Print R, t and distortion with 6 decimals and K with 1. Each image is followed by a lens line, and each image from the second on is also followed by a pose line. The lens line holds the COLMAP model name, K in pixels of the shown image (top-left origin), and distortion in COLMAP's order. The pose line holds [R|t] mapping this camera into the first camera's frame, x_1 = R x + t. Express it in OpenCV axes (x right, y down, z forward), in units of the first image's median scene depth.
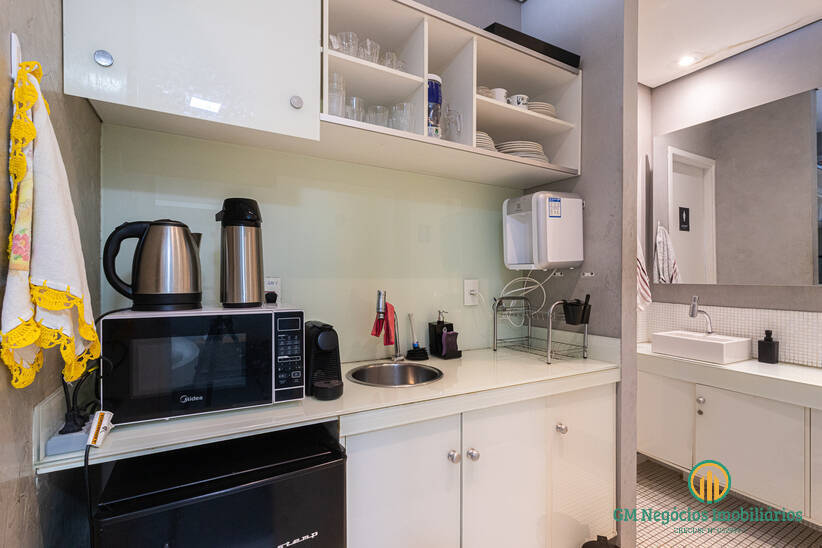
lens RADIAL K [[380.5, 0, 409.6], [0, 380.5, 275.2], [0, 0, 1]] dist [0.005837, 0.000922]
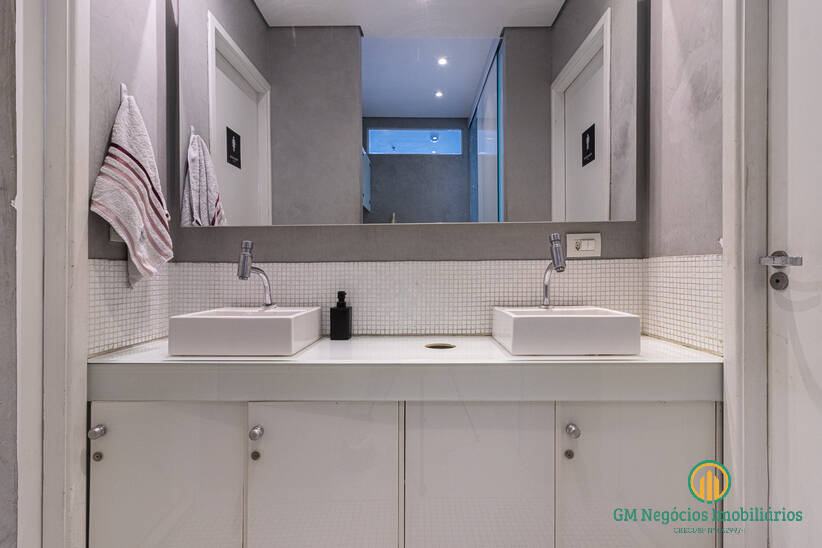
lens RADIAL K [[380.5, 0, 416.7], [0, 380.5, 272.4], [0, 0, 1]] dist [0.005837, 0.000922]
pose [[0.495171, -0.002906, 0.868791, 0.413185], [0.005696, 0.999984, 0.000098, 0.109447], [-0.868777, 0.004900, 0.495179, 0.544105]]
